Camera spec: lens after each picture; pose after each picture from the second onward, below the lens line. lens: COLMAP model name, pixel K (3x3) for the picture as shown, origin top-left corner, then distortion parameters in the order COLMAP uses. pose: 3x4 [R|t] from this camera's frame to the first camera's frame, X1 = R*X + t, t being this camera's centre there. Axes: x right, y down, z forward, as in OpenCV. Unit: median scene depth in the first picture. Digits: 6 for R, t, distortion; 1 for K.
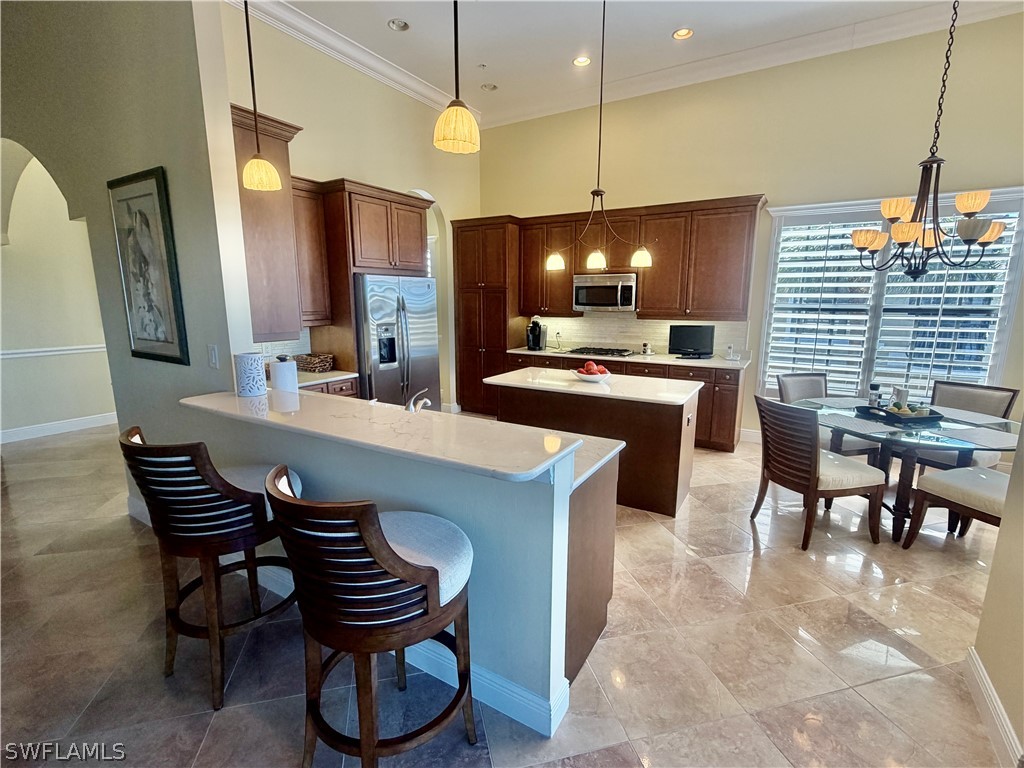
lens RADIAL K [[475.4, 0, 518.8], [0, 475.4, 385.7], [0, 0, 1]] dist [-0.001712, 0.000466]
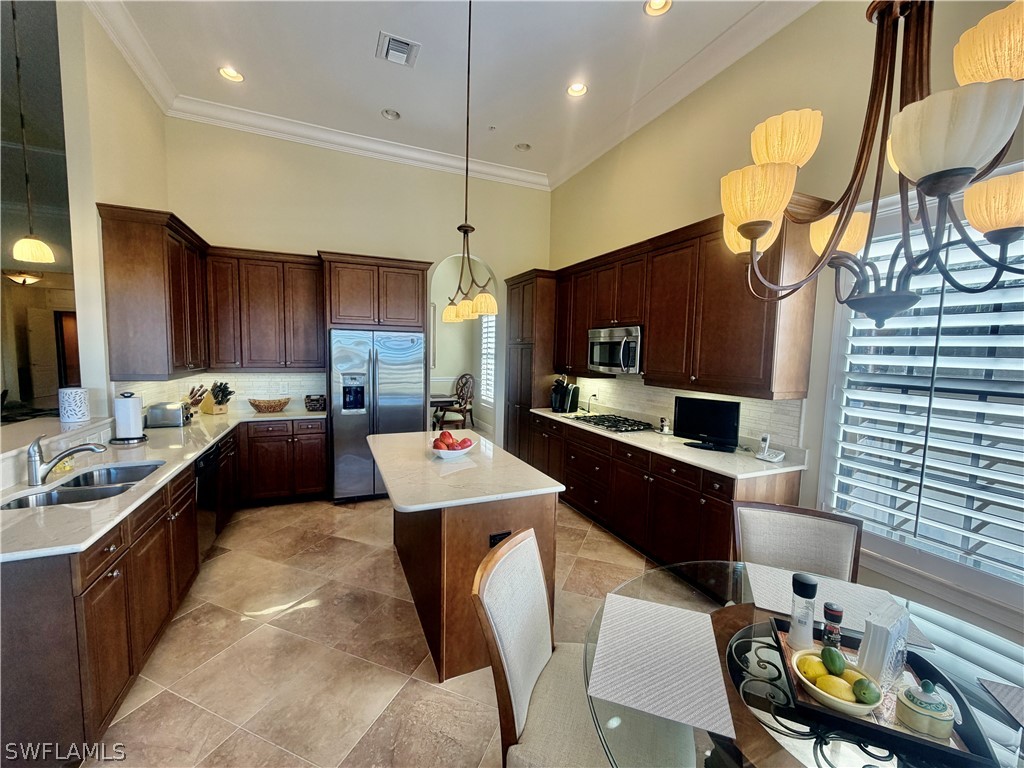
lens RADIAL K [[410.8, 0, 509.4], [0, 410.8, 385.5], [0, 0, 1]] dist [-0.002070, -0.000248]
pose [[0.811341, 0.066469, -0.580782, 0.574667], [-0.128457, 0.989503, -0.066205, -0.085717], [0.570285, 0.128320, 0.811362, 0.435692]]
